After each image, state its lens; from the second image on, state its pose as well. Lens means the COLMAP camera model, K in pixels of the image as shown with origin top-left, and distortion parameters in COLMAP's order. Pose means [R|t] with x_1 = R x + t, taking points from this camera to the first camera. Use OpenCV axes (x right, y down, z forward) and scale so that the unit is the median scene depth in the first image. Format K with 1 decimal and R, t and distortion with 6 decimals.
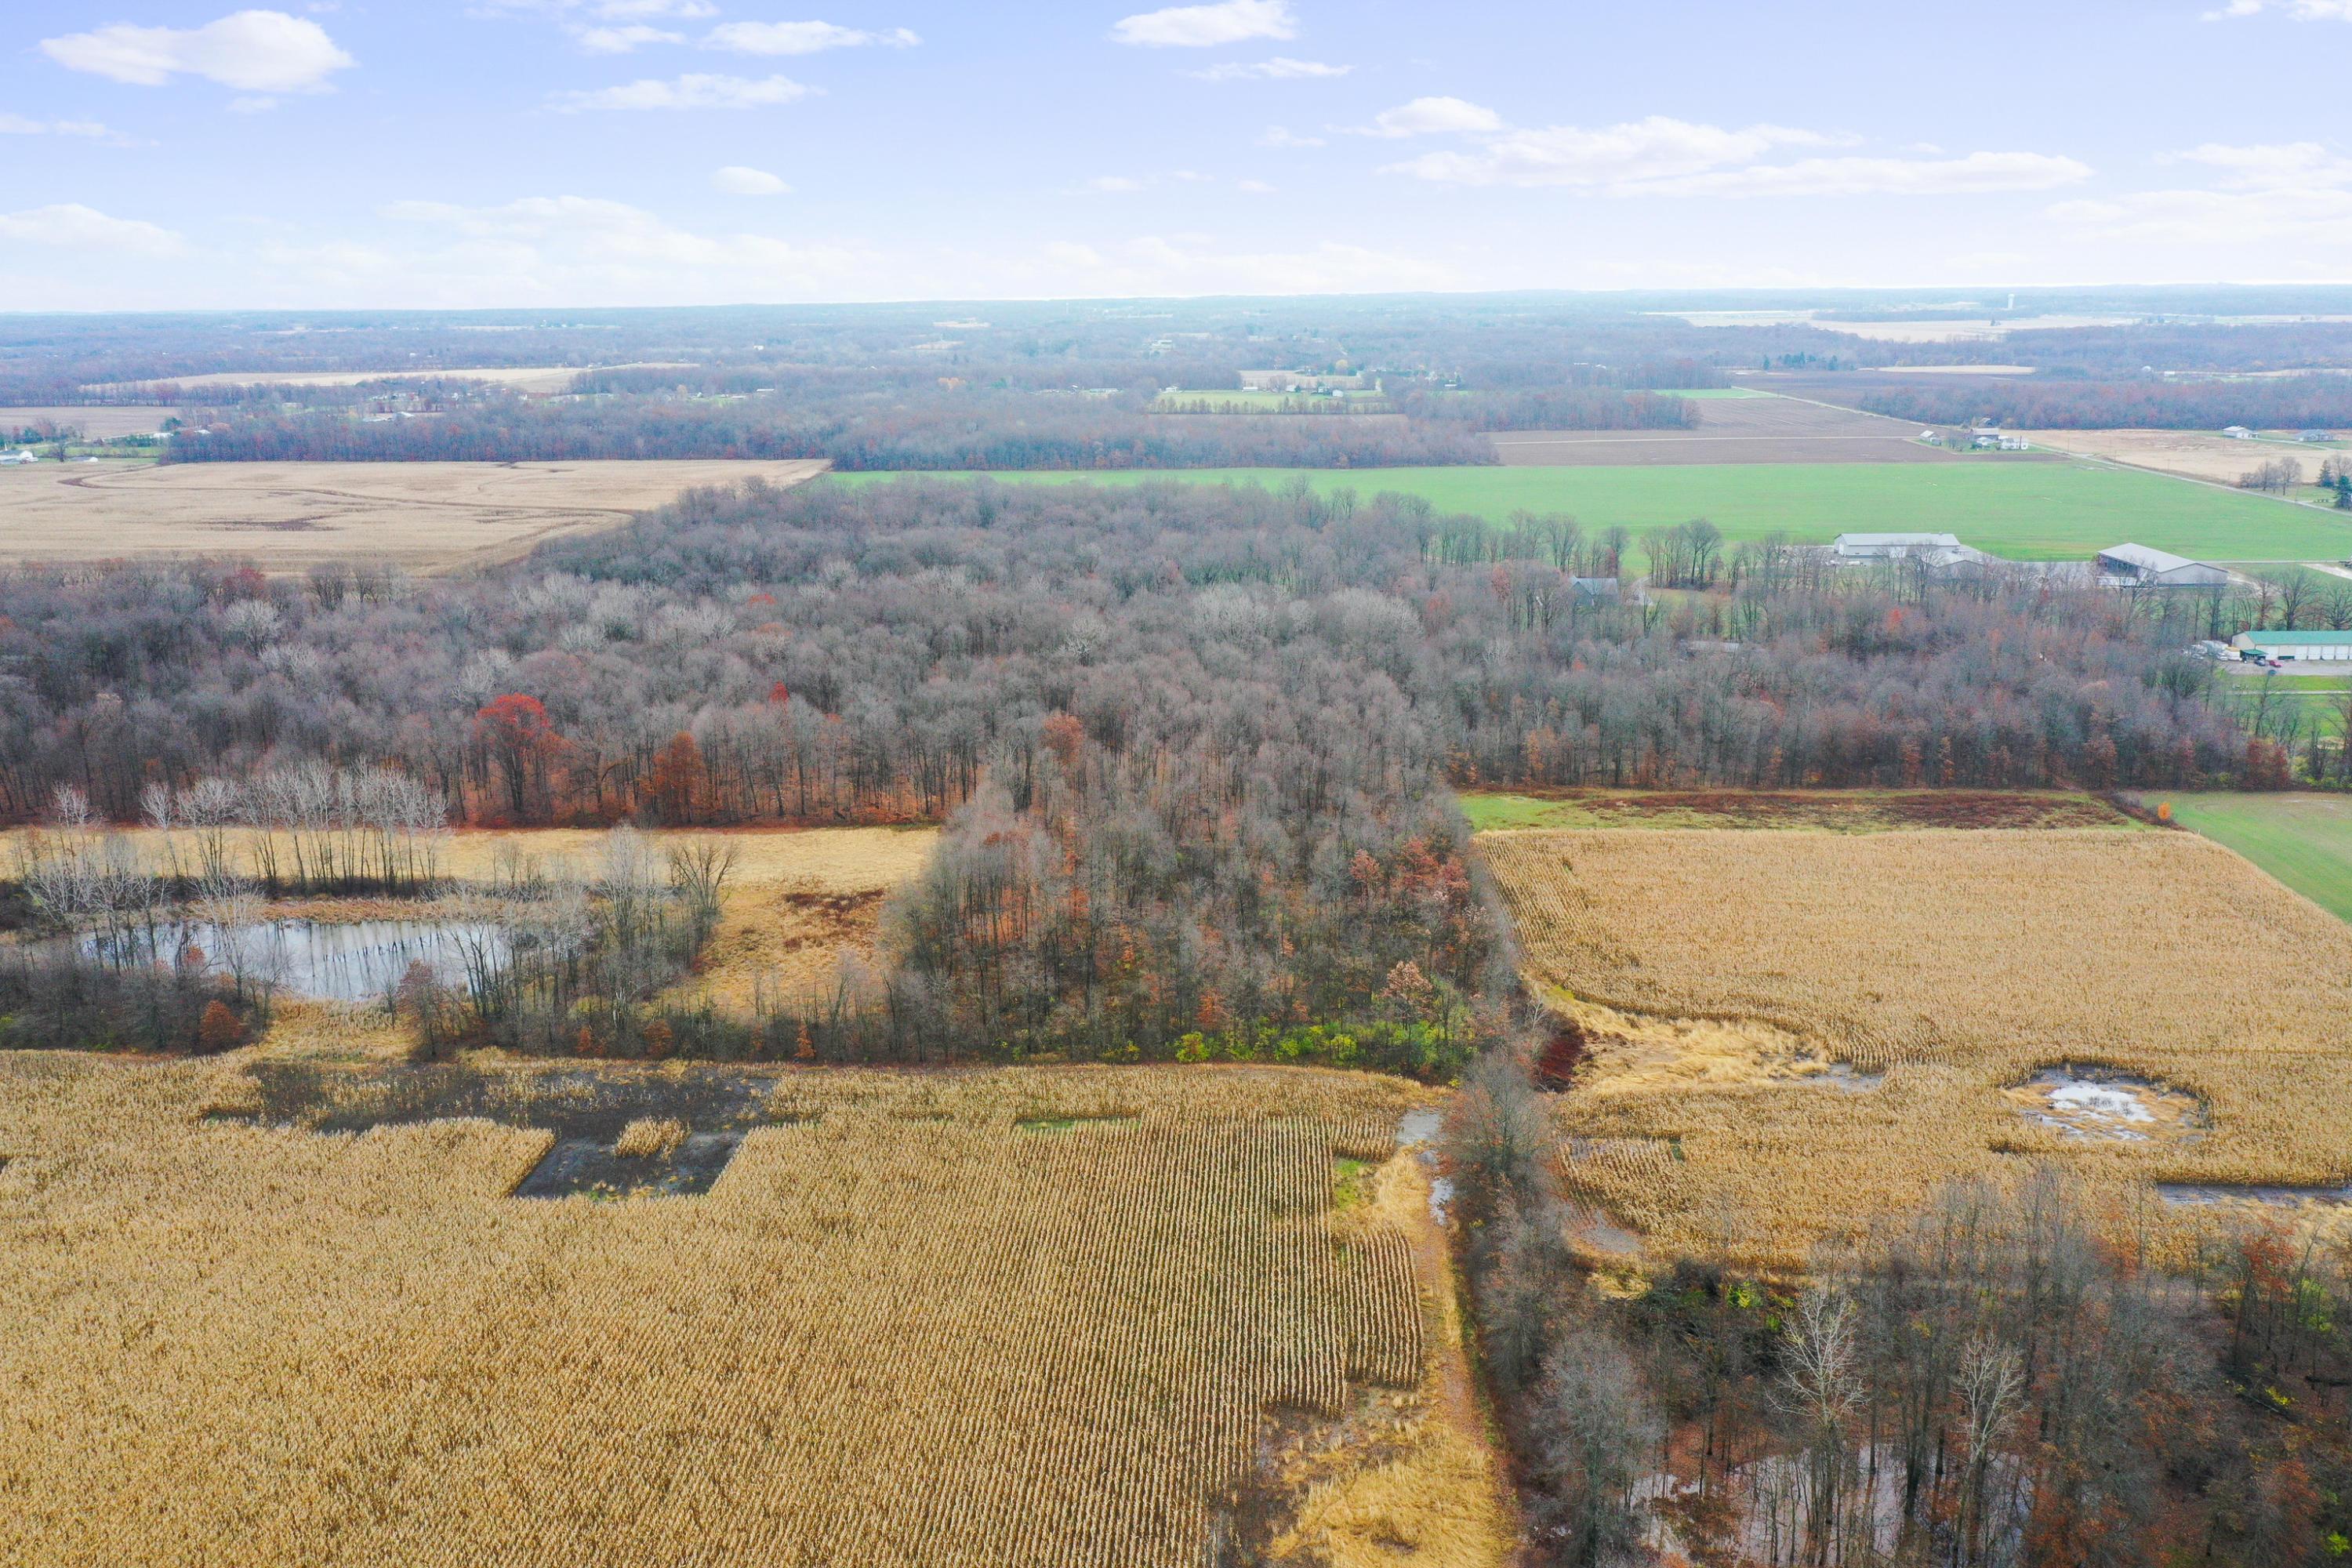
lens RADIAL K [[1844.0, 0, 1176.0], [0, 1844.0, 784.0], [0, 0, 1]] dist [0.006092, 0.001204]
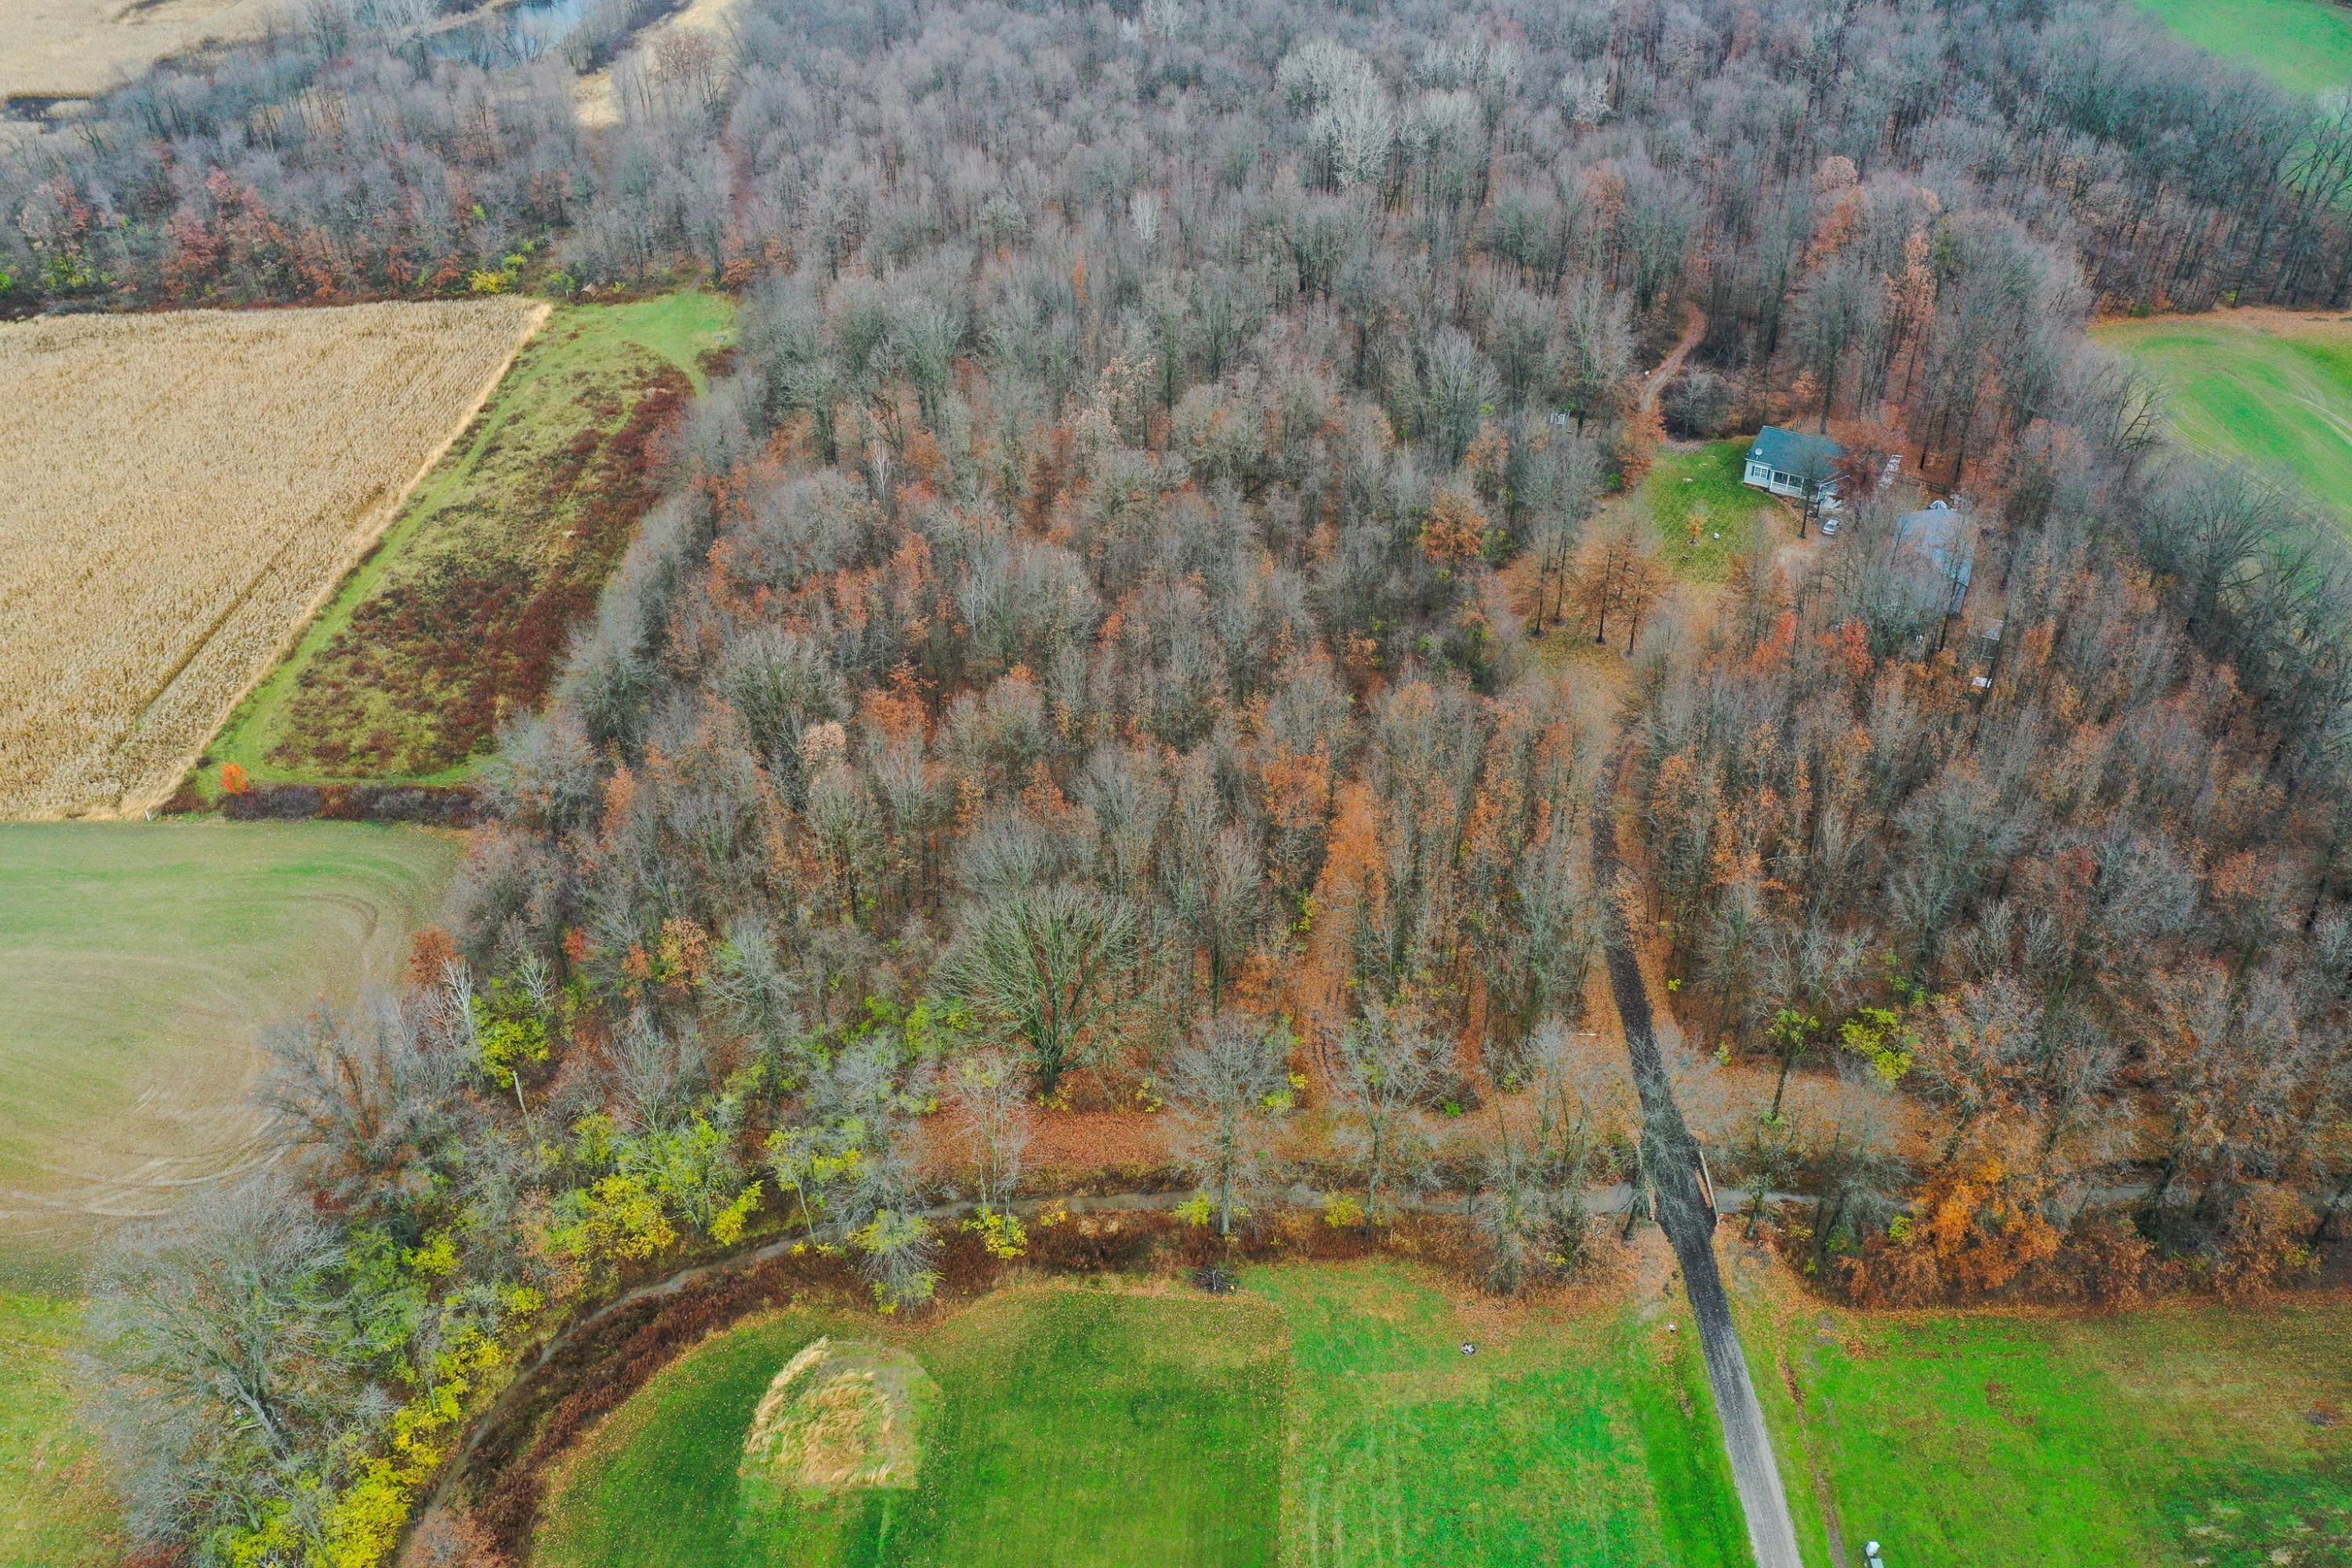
lens RADIAL K [[1849.0, 0, 1177.0], [0, 1849.0, 776.8], [0, 0, 1]] dist [-0.001441, -0.001666]
pose [[0.046777, 0.583455, -0.810797, 0.284807], [-0.245395, 0.793523, 0.556868, -0.097969], [0.968294, 0.172917, 0.180296, 0.345704]]
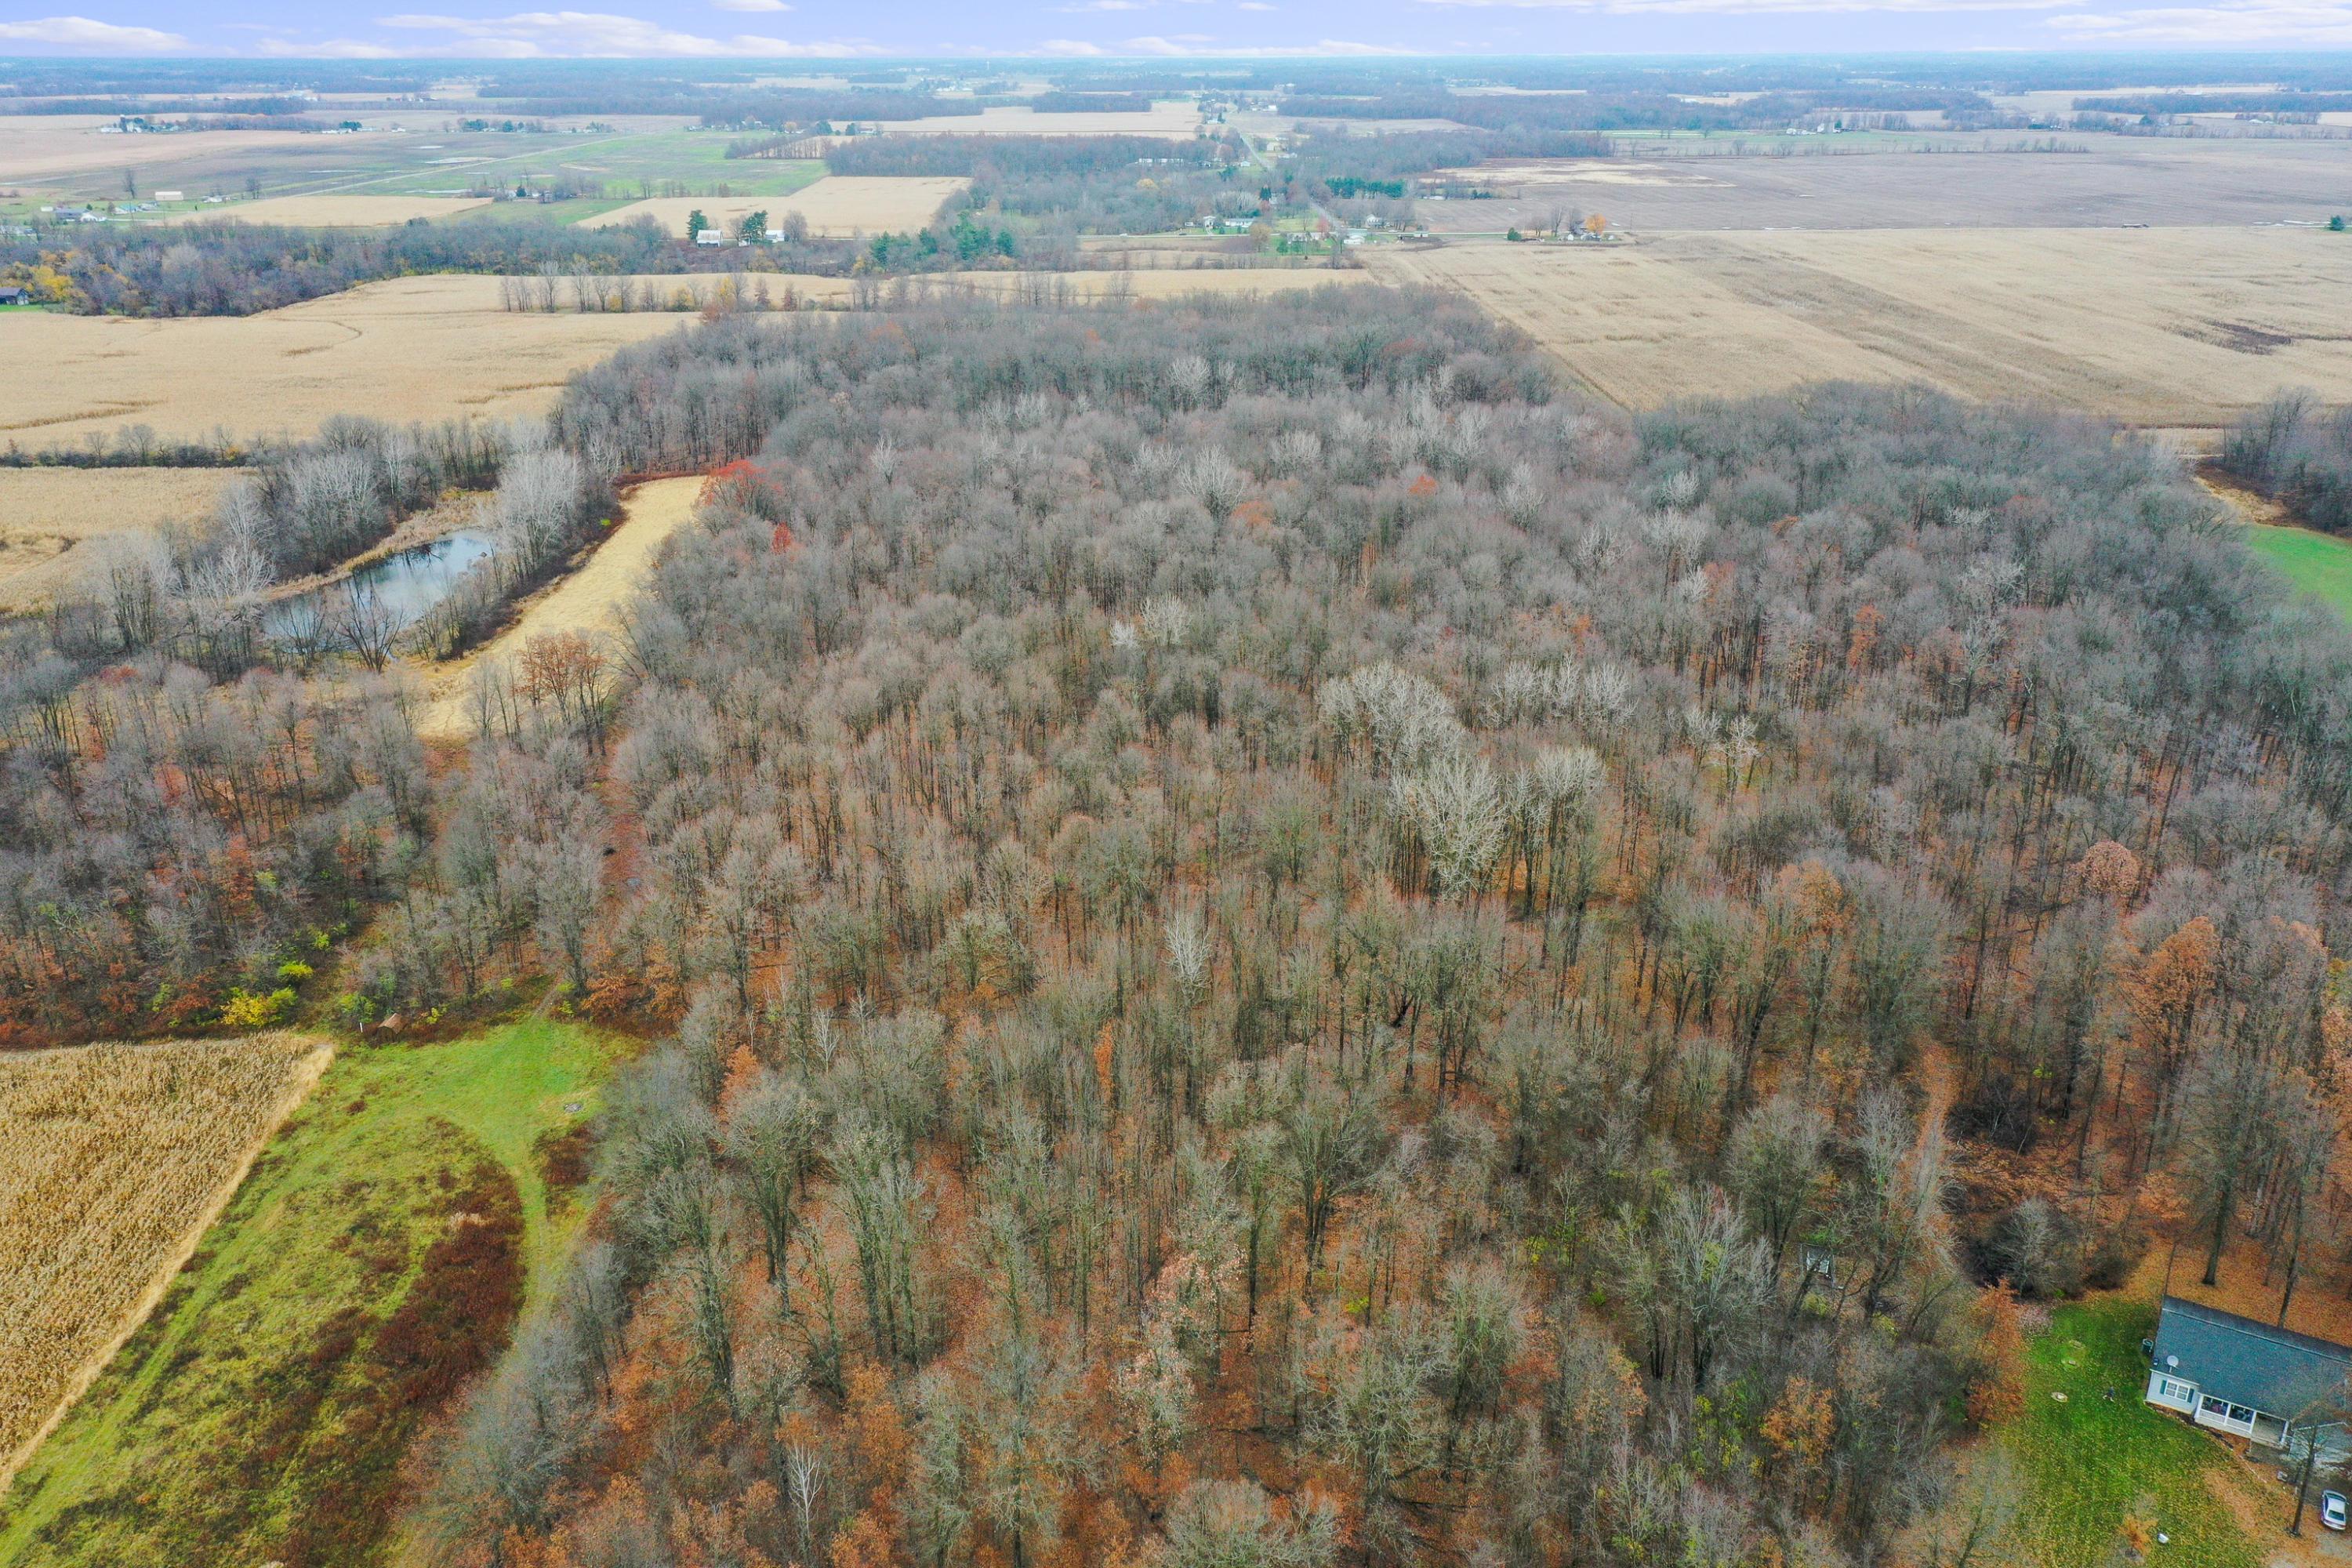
lens RADIAL K [[1844.0, 0, 1176.0], [0, 1844.0, 784.0], [0, 0, 1]] dist [0.006092, 0.001204]
pose [[0.095649, 0.382910, -0.918821, 0.203786], [-0.256851, 0.901288, 0.348865, -0.093664], [0.961706, 0.202632, 0.184558, 0.337706]]
